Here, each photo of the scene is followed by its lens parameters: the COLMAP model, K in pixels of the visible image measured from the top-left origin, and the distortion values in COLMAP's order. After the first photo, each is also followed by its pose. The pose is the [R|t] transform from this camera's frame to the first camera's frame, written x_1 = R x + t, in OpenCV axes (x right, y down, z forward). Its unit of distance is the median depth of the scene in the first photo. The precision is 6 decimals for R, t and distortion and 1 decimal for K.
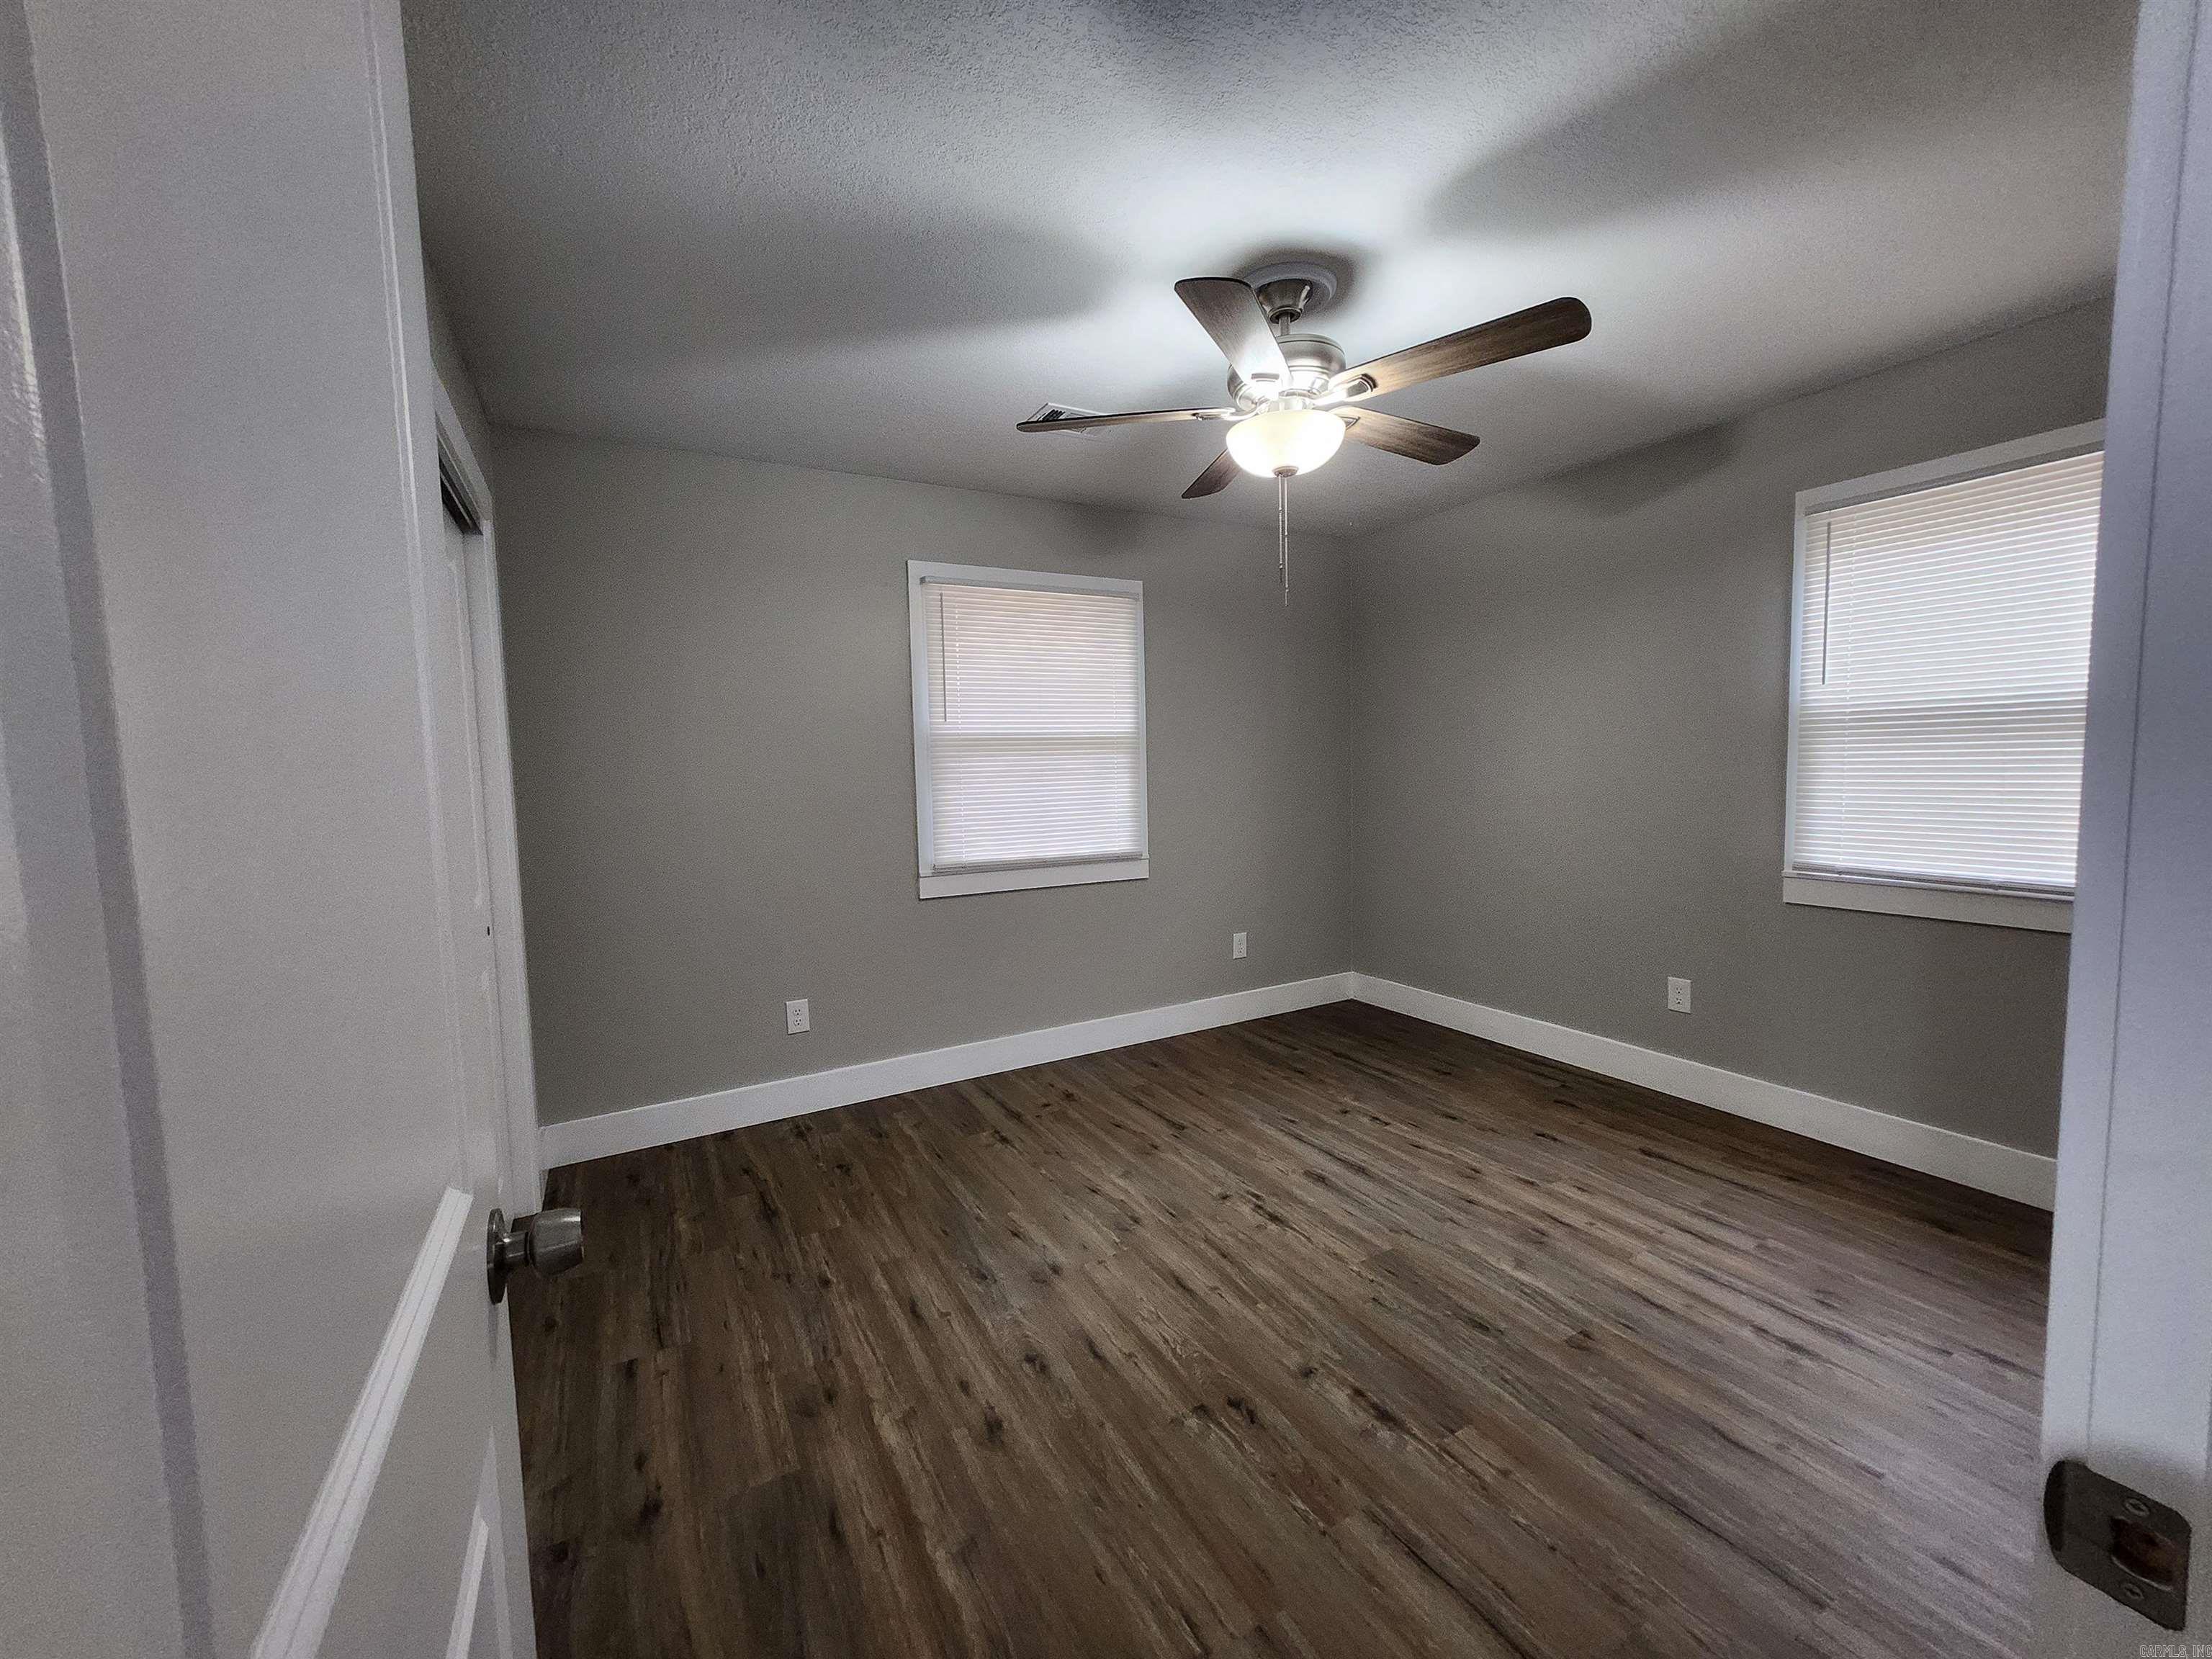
lens RADIAL K [[894.5, 0, 1102.2], [0, 894.5, 834.6], [0, 0, 1]] dist [0.000770, -0.007176]
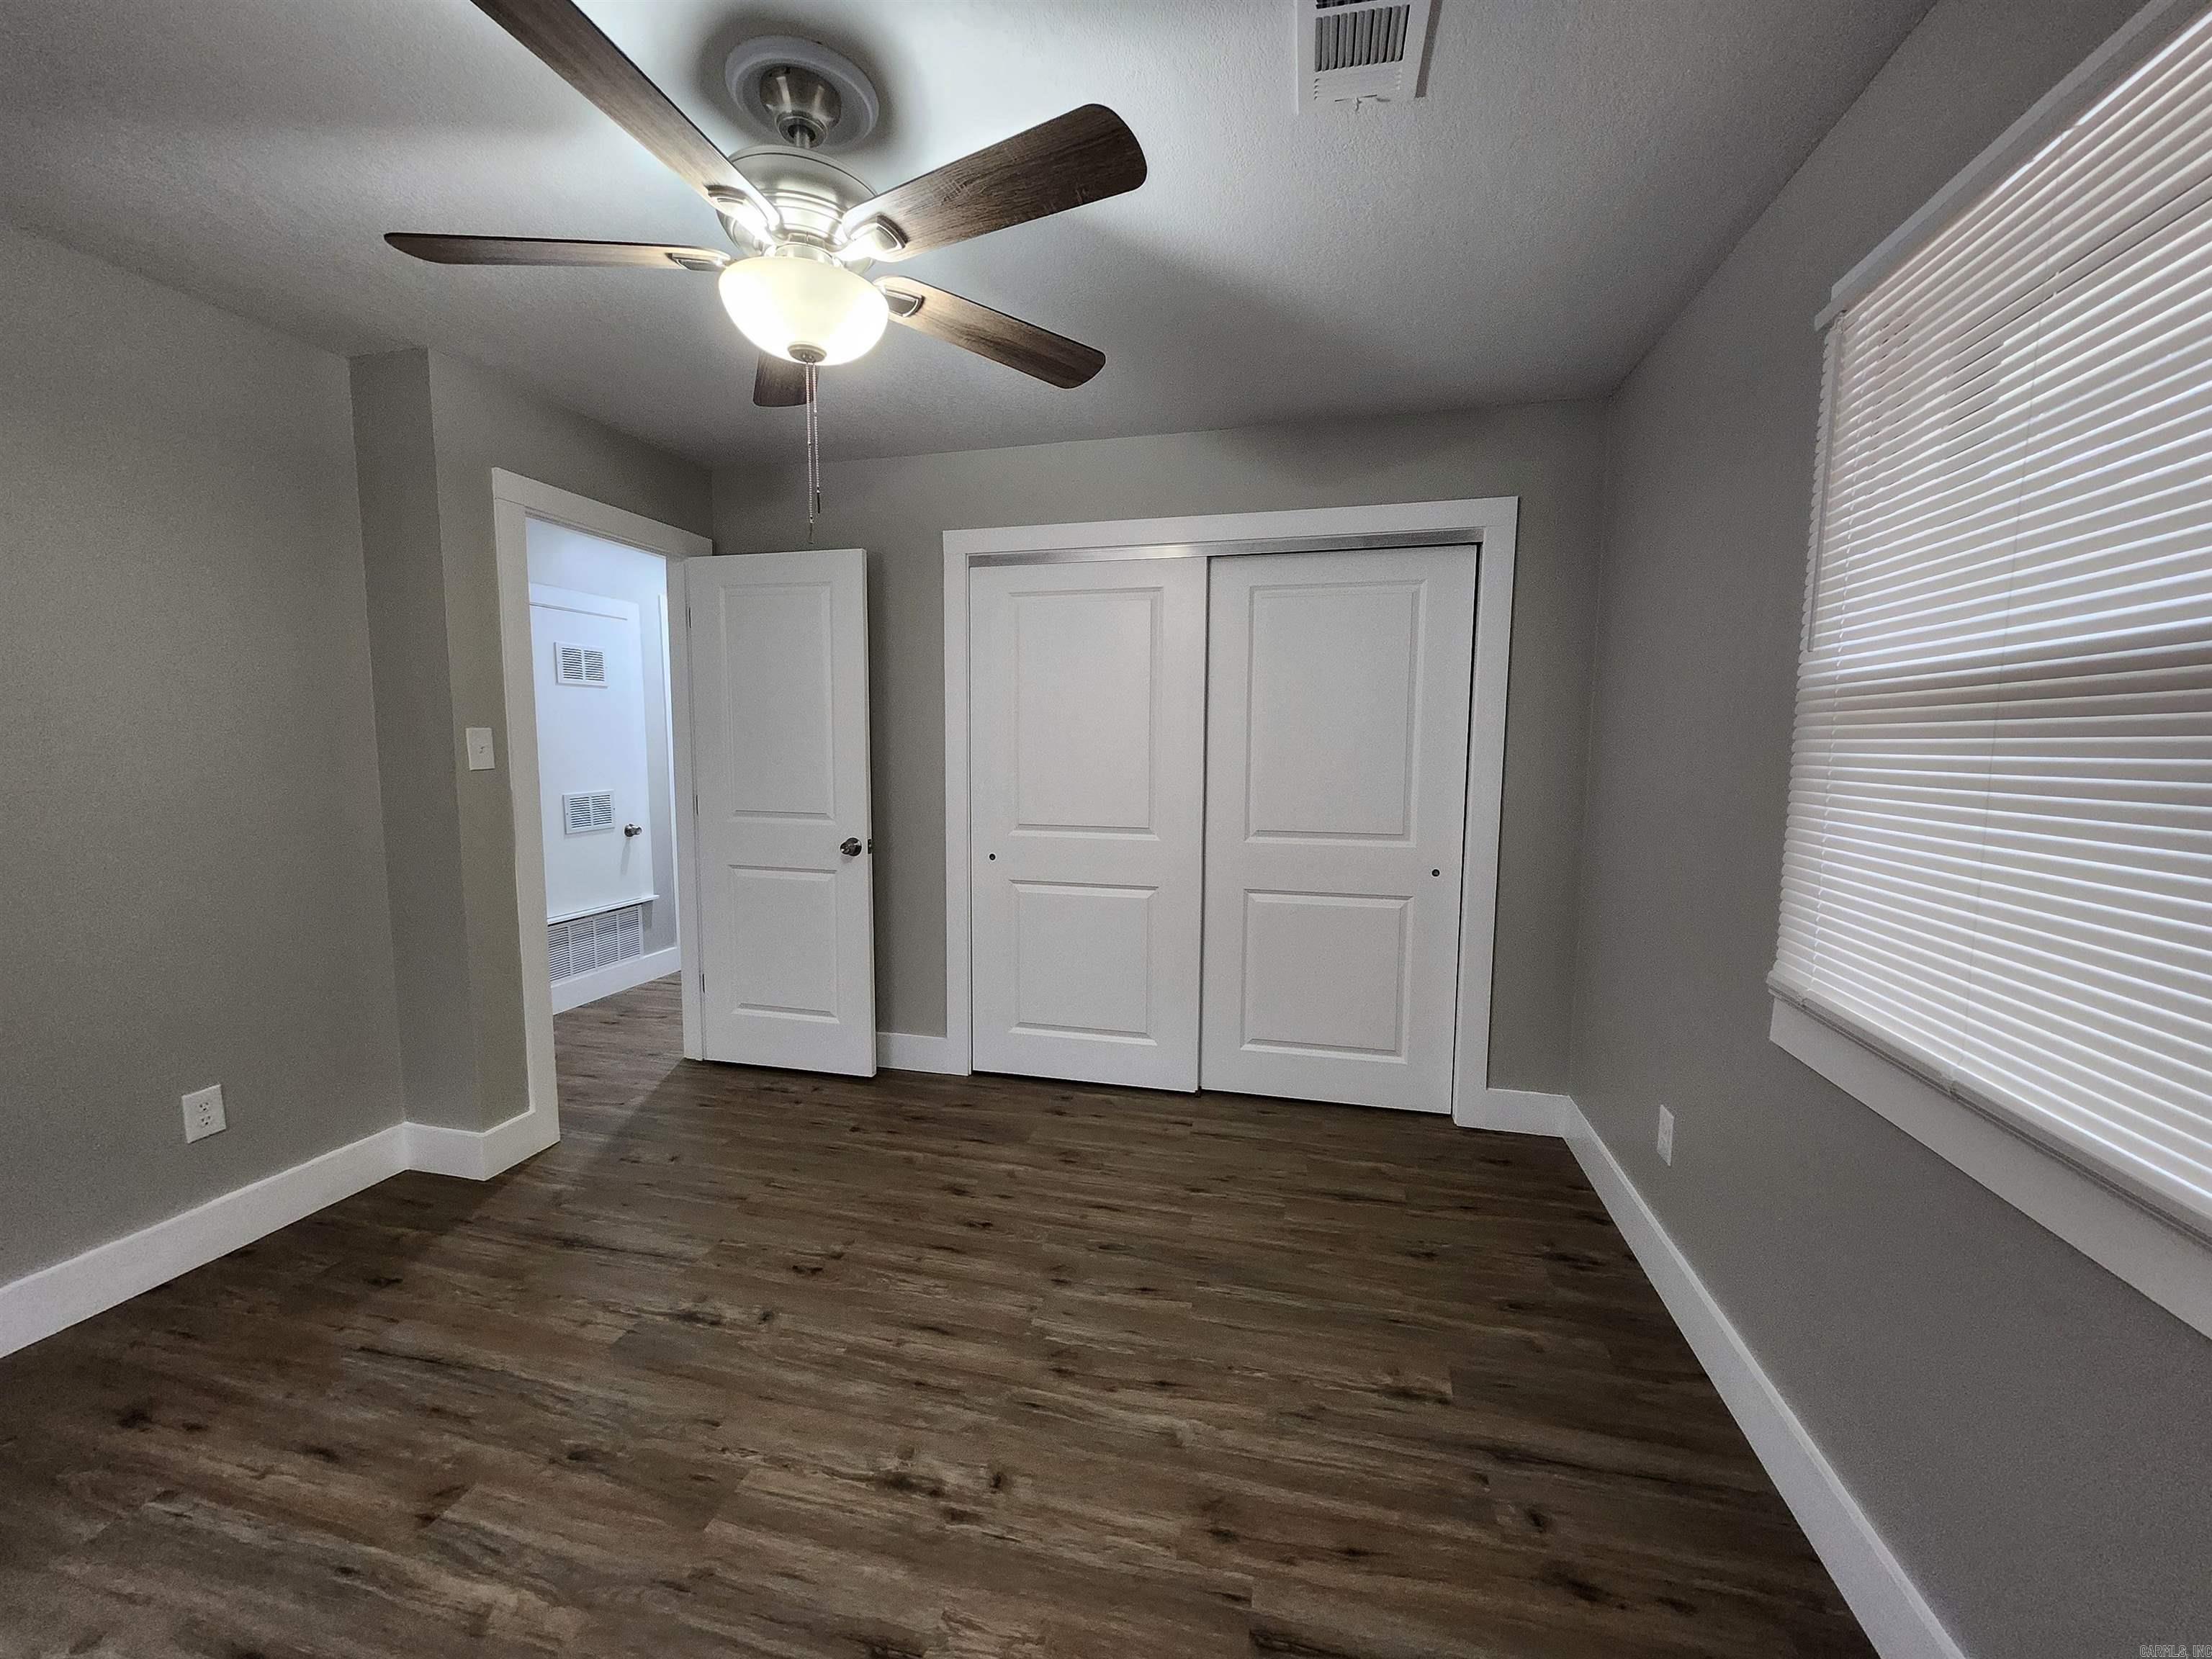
lens RADIAL K [[894.5, 0, 1102.2], [0, 894.5, 834.6], [0, 0, 1]] dist [0.000770, -0.007176]
pose [[-0.697736, 0.095393, -0.709975, 0.574001], [-0.046457, 0.982982, 0.177732, -0.157974], [0.714847, 0.156993, -0.681430, 1.689674]]
